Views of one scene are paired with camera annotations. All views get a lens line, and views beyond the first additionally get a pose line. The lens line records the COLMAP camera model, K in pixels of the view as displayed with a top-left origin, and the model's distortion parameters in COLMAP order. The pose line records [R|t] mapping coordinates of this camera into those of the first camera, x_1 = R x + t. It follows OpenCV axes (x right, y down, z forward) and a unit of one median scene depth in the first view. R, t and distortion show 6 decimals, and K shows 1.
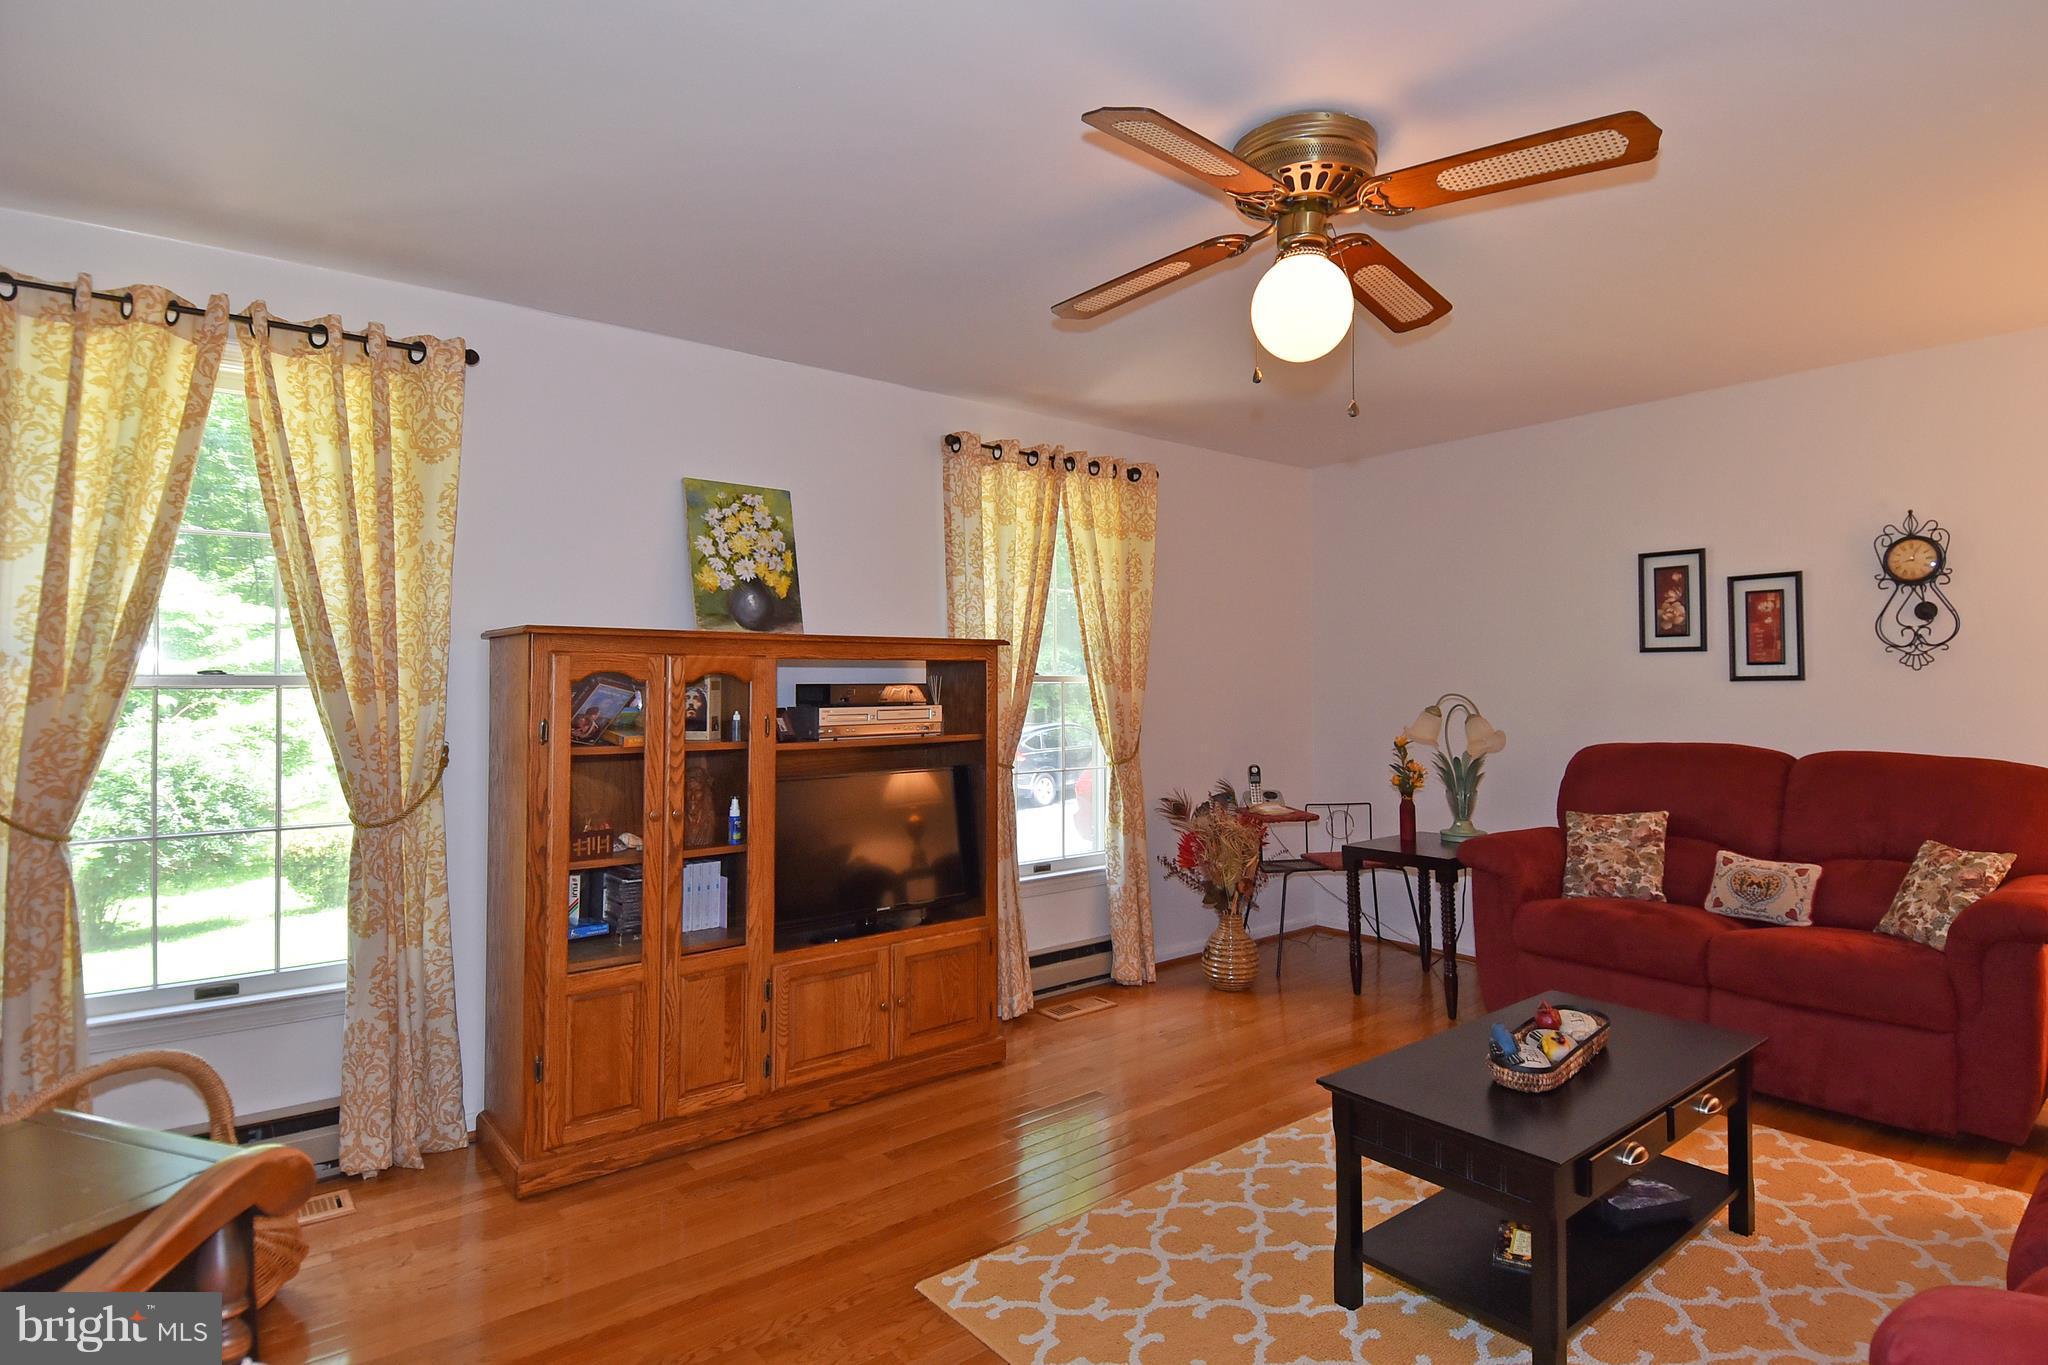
lens RADIAL K [[1095.2, 0, 1057.2], [0, 1095.2, 663.0], [0, 0, 1]] dist [0.057766, -0.060797]
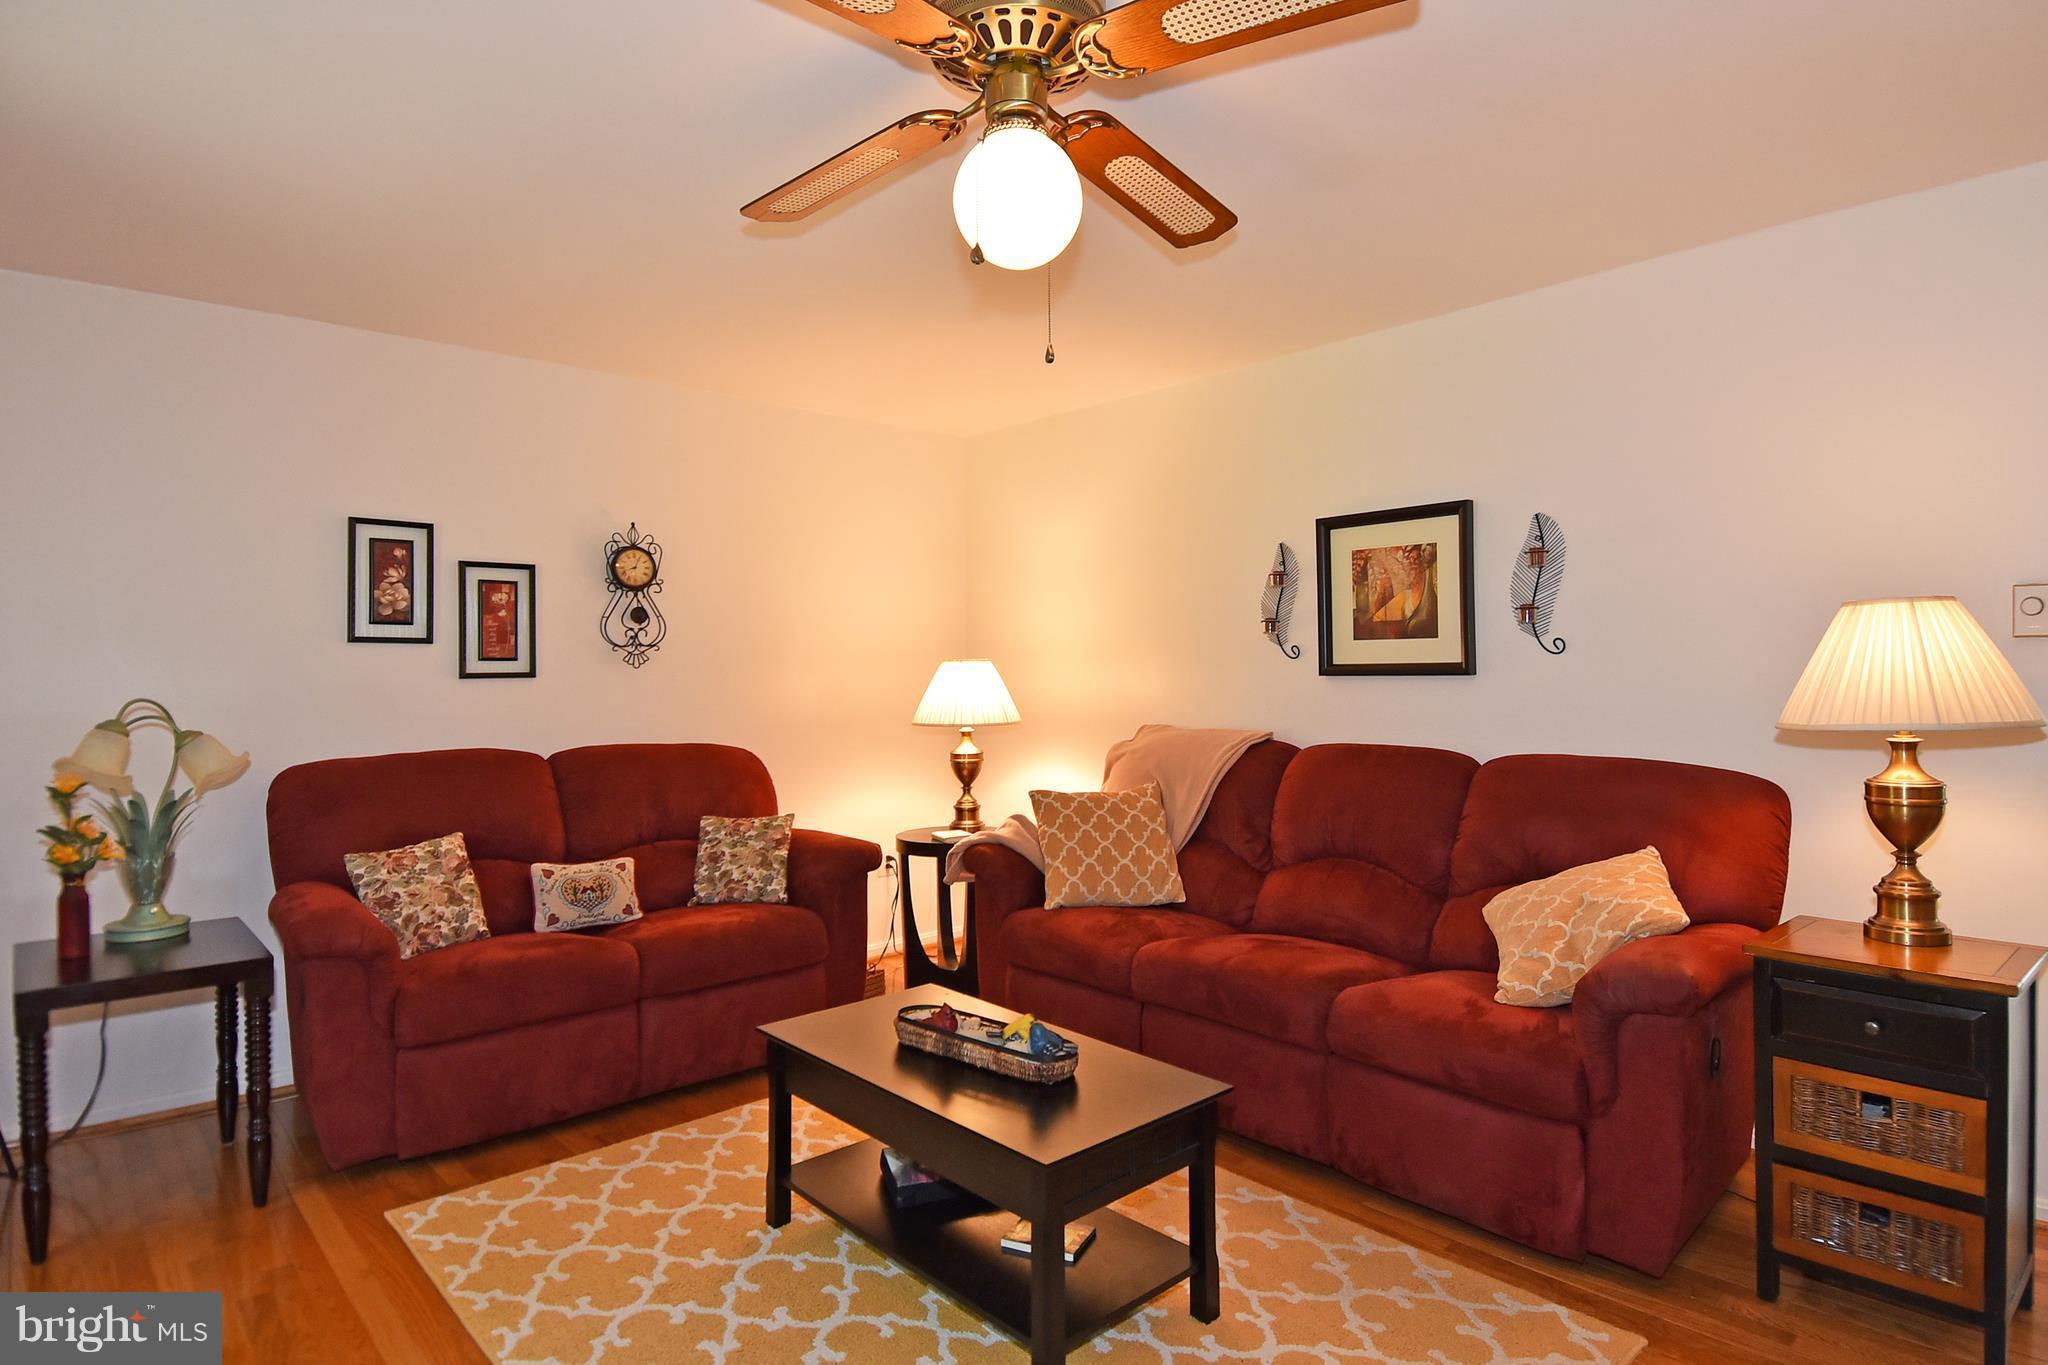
lens RADIAL K [[1095.2, 0, 1057.2], [0, 1095.2, 663.0], [0, 0, 1]] dist [0.057766, -0.060797]
pose [[-0.062828, 0.013251, 0.997936, -0.323523], [-0.015724, 0.999775, -0.014265, 0.009740], [-0.997900, -0.016588, -0.062606, 0.601420]]
